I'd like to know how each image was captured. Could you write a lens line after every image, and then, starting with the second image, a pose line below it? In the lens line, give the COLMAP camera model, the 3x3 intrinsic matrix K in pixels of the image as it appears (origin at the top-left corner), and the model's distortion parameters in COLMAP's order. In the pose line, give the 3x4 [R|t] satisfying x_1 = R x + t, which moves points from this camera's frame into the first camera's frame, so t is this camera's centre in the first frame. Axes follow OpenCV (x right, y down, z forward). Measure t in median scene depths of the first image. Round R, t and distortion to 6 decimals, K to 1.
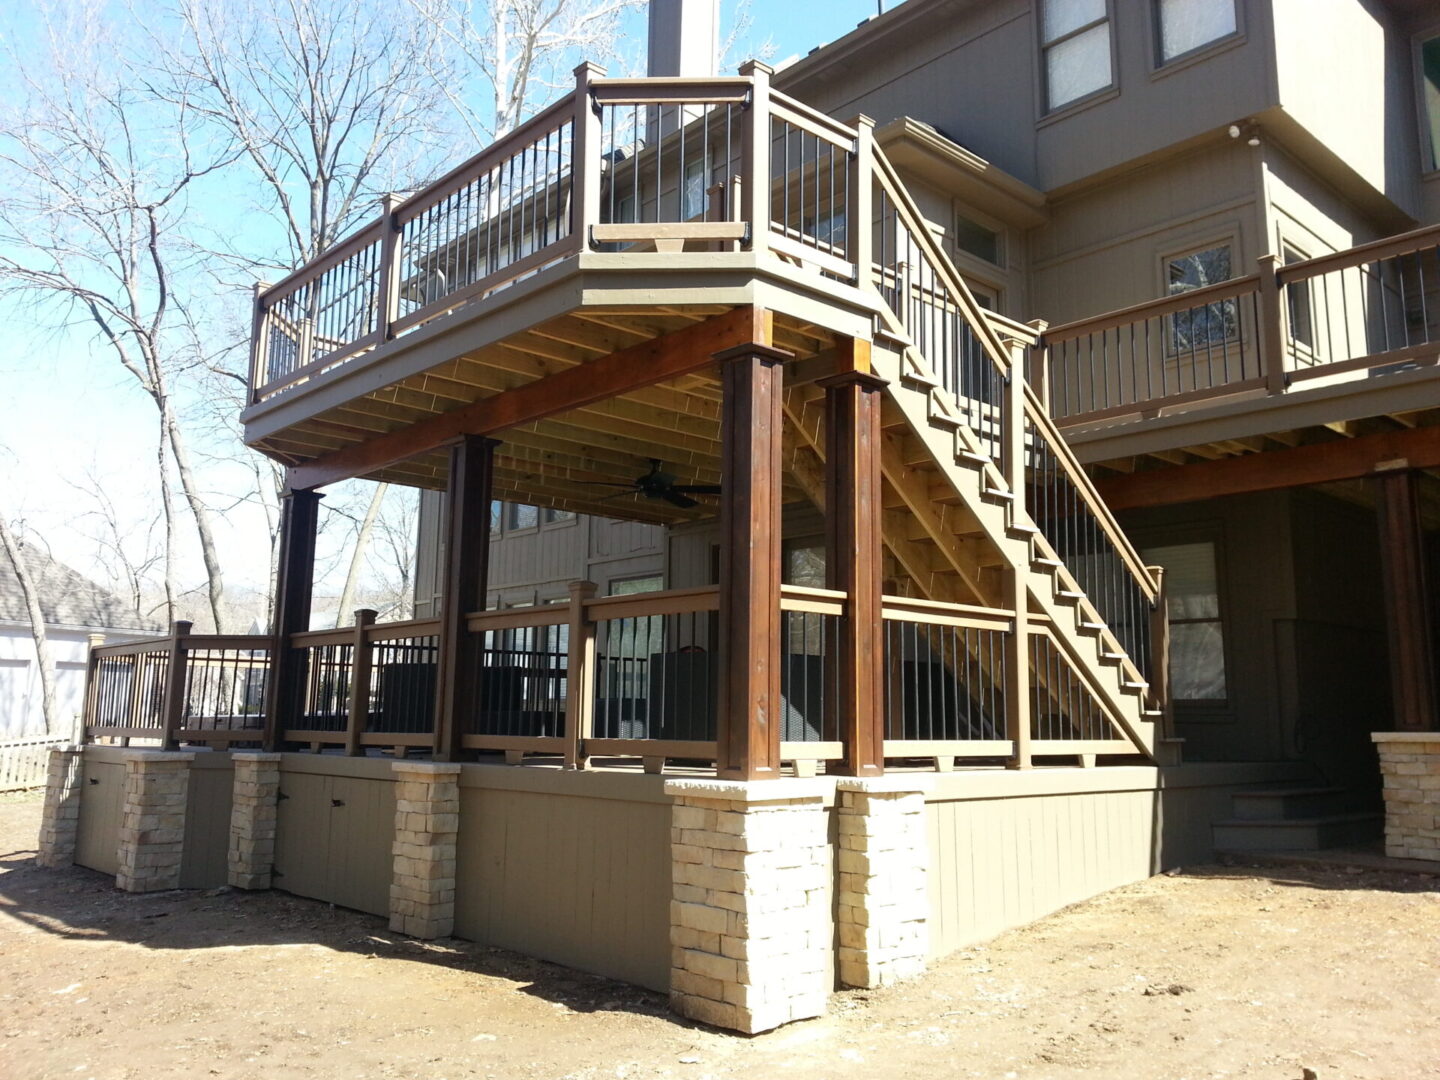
lens RADIAL K [[1151.1, 0, 710.7], [0, 1151.1, 532.8], [0, 0, 1]] dist [0.049904, -0.073701]
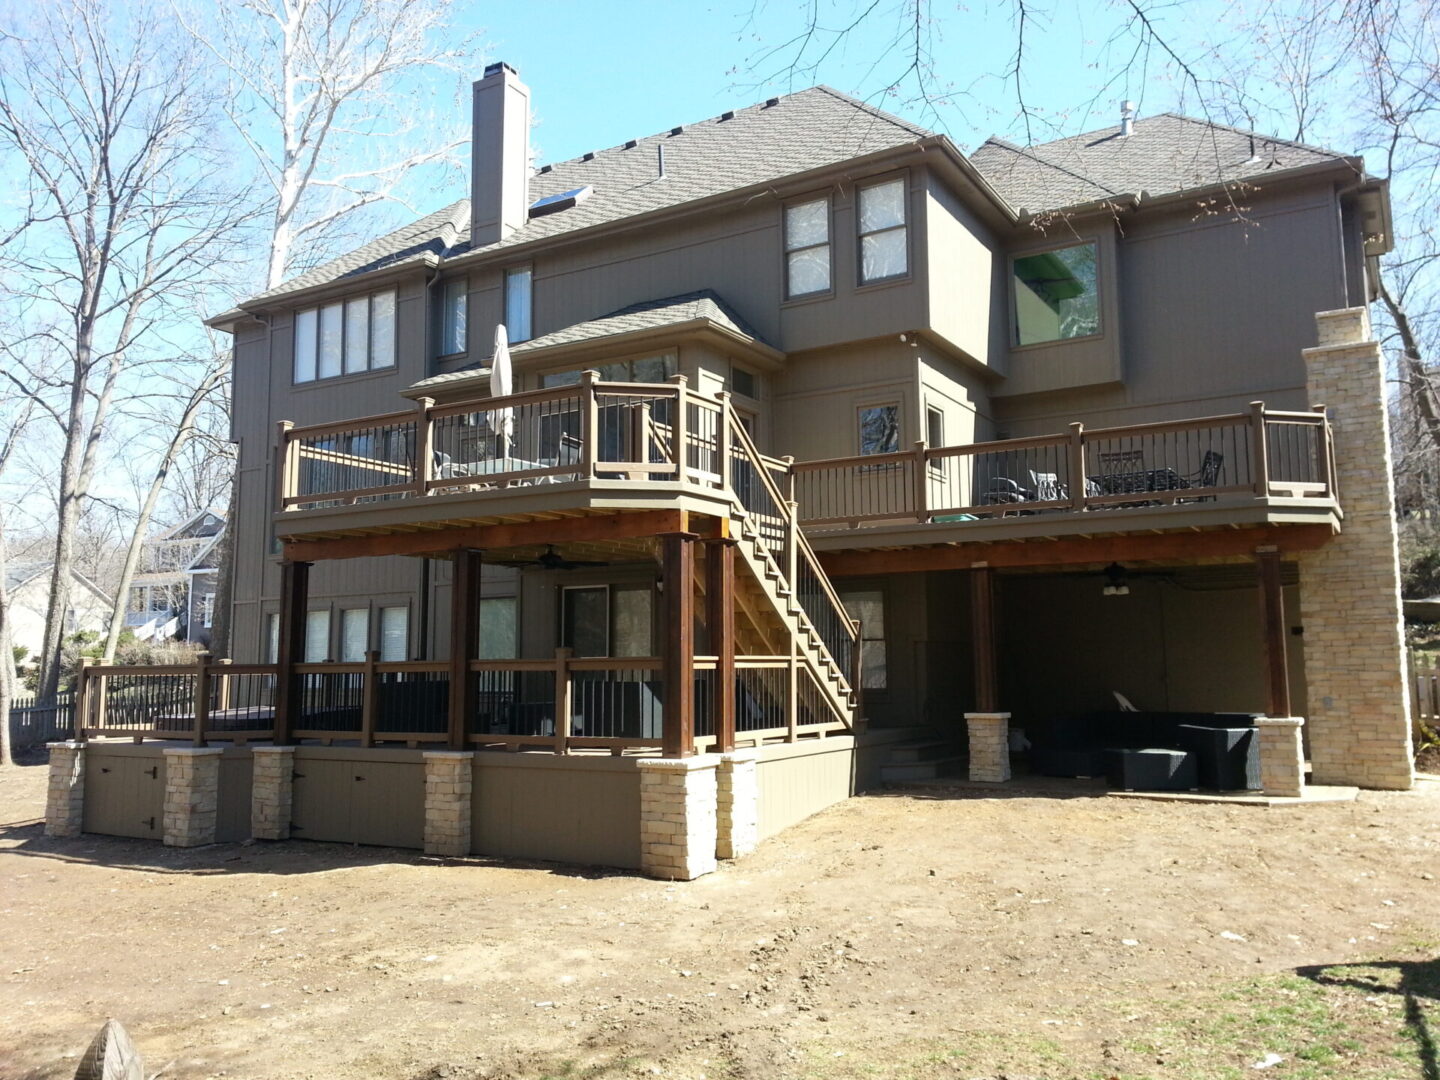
lens RADIAL K [[1151.1, 0, 716.4], [0, 1151.1, 535.1], [0, 0, 1]] dist [0.049904, -0.073701]
pose [[0.957526, 0.014358, 0.287990, -0.360079], [-0.027535, 0.998748, 0.041755, -0.188123], [-0.287030, -0.047911, 0.956723, -0.665693]]
